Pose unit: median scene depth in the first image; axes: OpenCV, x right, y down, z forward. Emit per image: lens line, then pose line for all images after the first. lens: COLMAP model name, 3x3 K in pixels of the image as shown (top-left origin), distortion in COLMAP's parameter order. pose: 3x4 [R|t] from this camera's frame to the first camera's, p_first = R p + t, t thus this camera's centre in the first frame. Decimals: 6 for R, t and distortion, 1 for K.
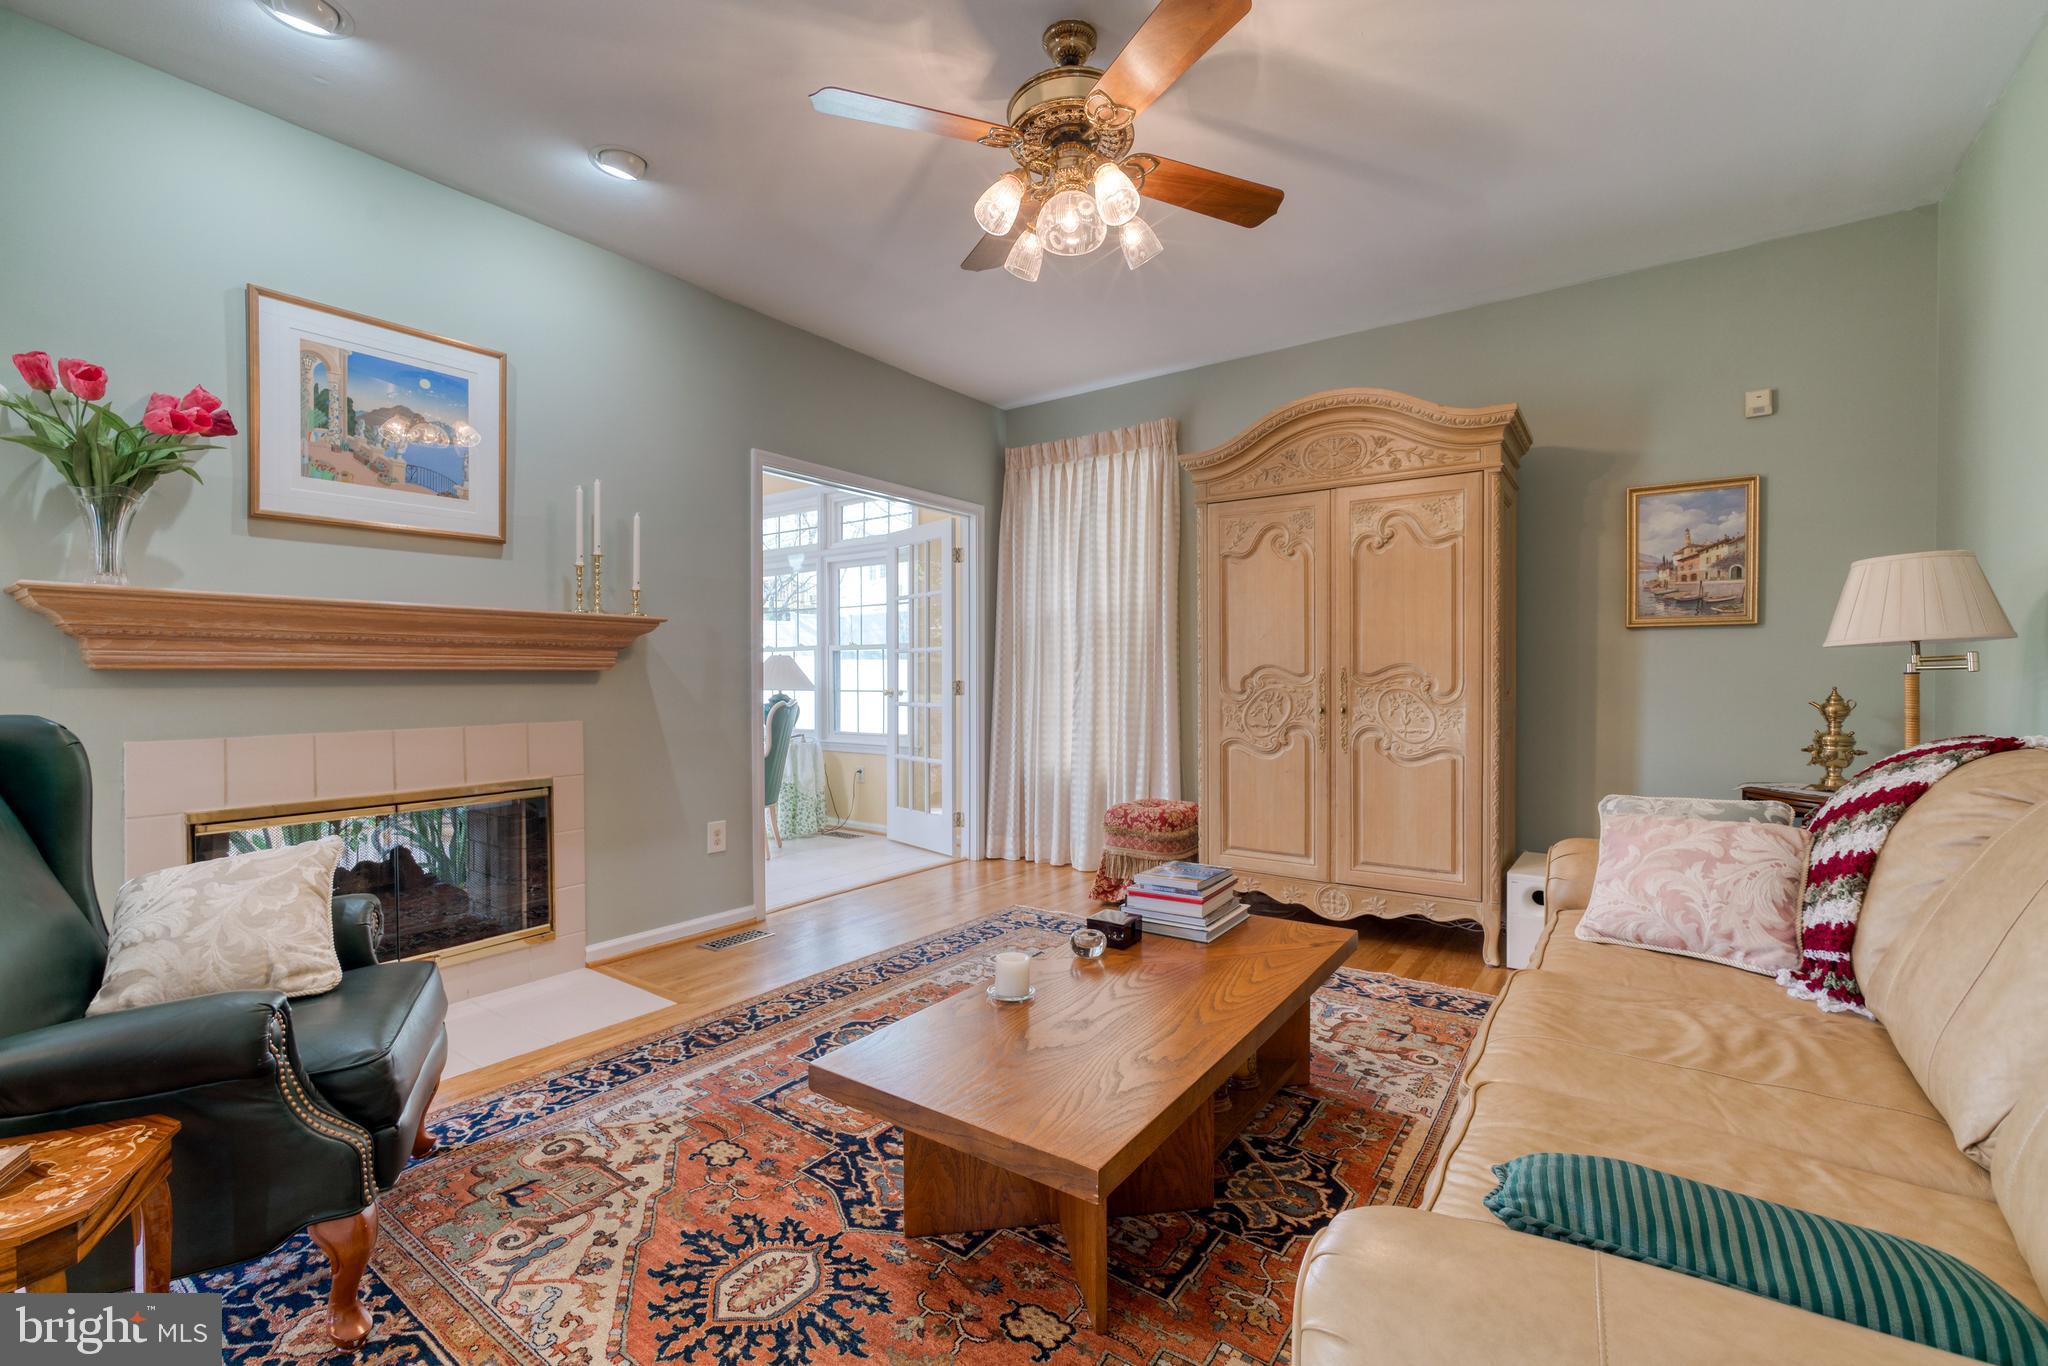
lens RADIAL K [[884.7, 0, 1017.0], [0, 884.7, 687.7], [0, 0, 1]] dist [-0.007271, 0.002080]
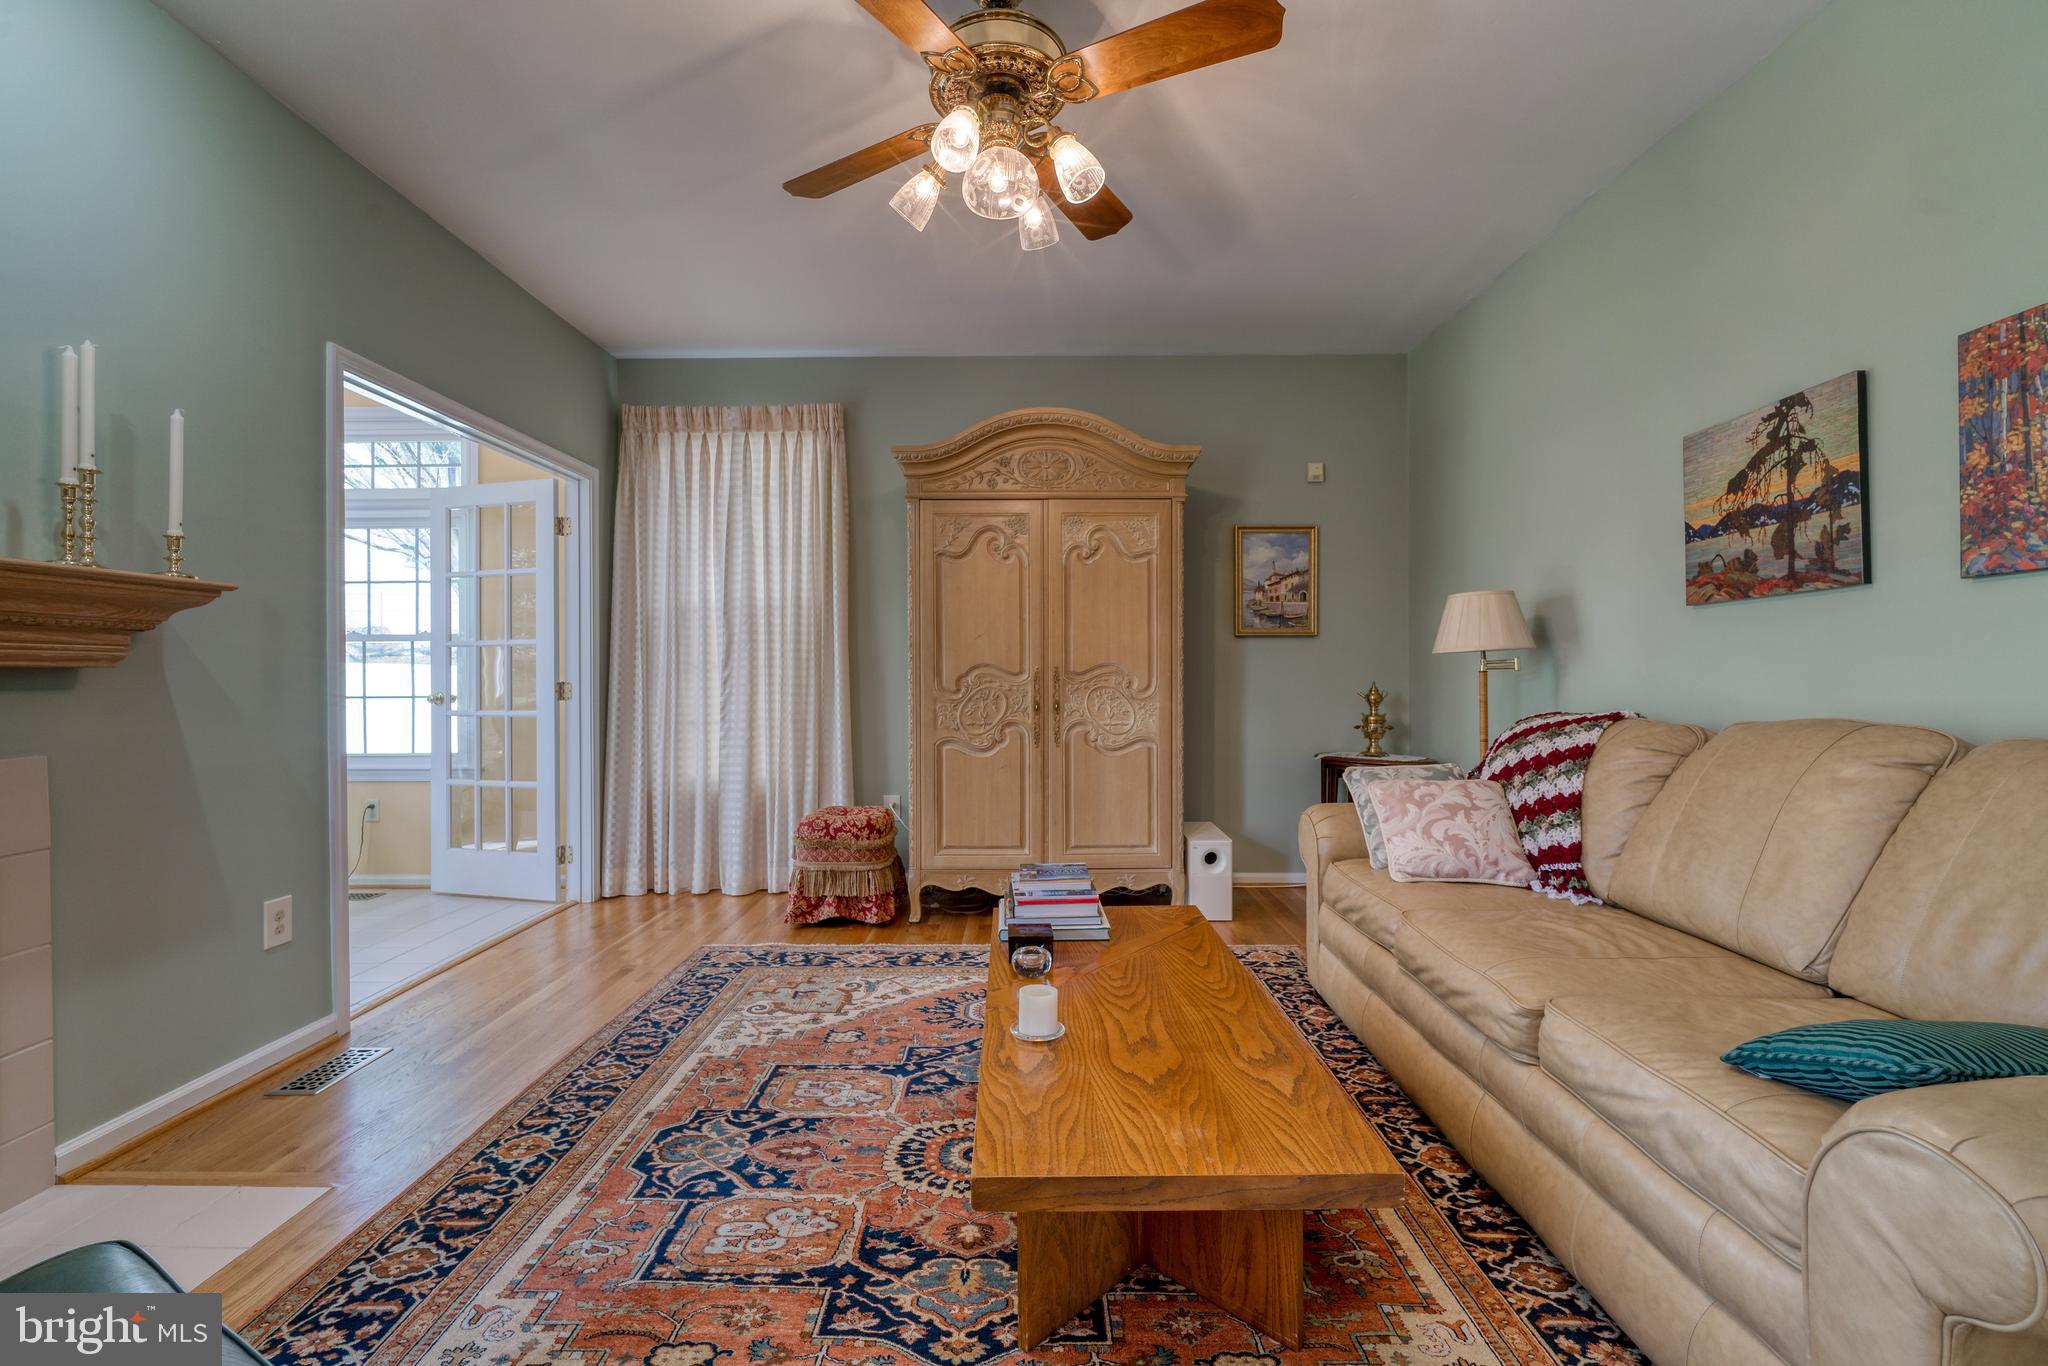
lens RADIAL K [[884.7, 0, 1022.0], [0, 884.7, 677.0], [0, 0, 1]] dist [-0.007271, 0.002080]
pose [[0.810919, -0.003138, 0.585150, -0.307082], [0.010188, 0.999910, -0.008756, -0.001539], [-0.585070, 0.013062, 0.810877, 0.162178]]
